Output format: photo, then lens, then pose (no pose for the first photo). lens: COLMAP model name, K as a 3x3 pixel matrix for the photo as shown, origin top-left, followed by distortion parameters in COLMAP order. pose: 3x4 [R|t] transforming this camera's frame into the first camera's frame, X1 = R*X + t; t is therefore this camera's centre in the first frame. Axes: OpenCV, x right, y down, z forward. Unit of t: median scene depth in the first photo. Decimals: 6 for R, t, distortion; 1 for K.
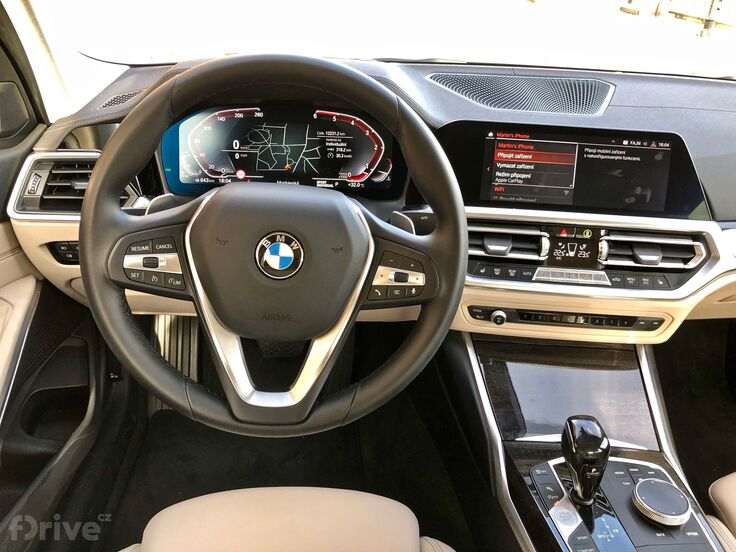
lens RADIAL K [[614.3, 0, 363.3], [0, 614.3, 273.1], [0, 0, 1]] dist [0.030784, -0.023052]
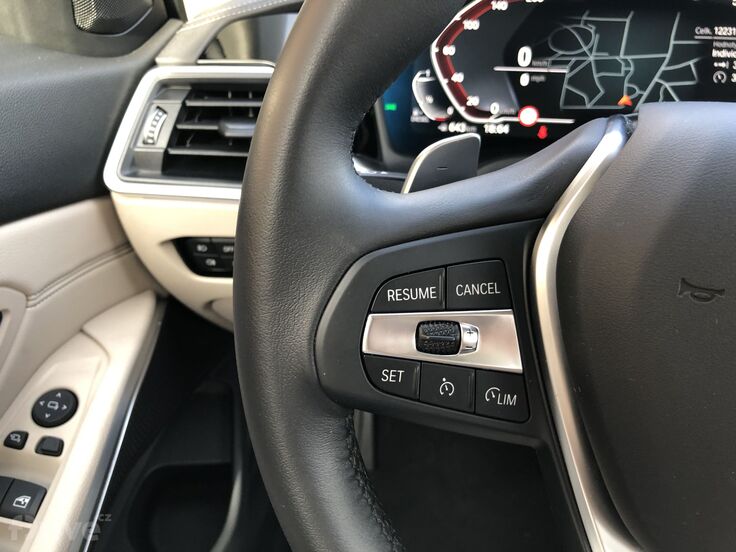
lens RADIAL K [[614.3, 0, 364.4], [0, 614.3, 272.1], [0, 0, 1]] dist [0.030784, -0.023052]
pose [[0.978480, 0.054110, -0.199119, -0.226272], [-0.048603, 0.998291, 0.032444, -0.042655], [0.200534, -0.022068, 0.979438, 0.477464]]
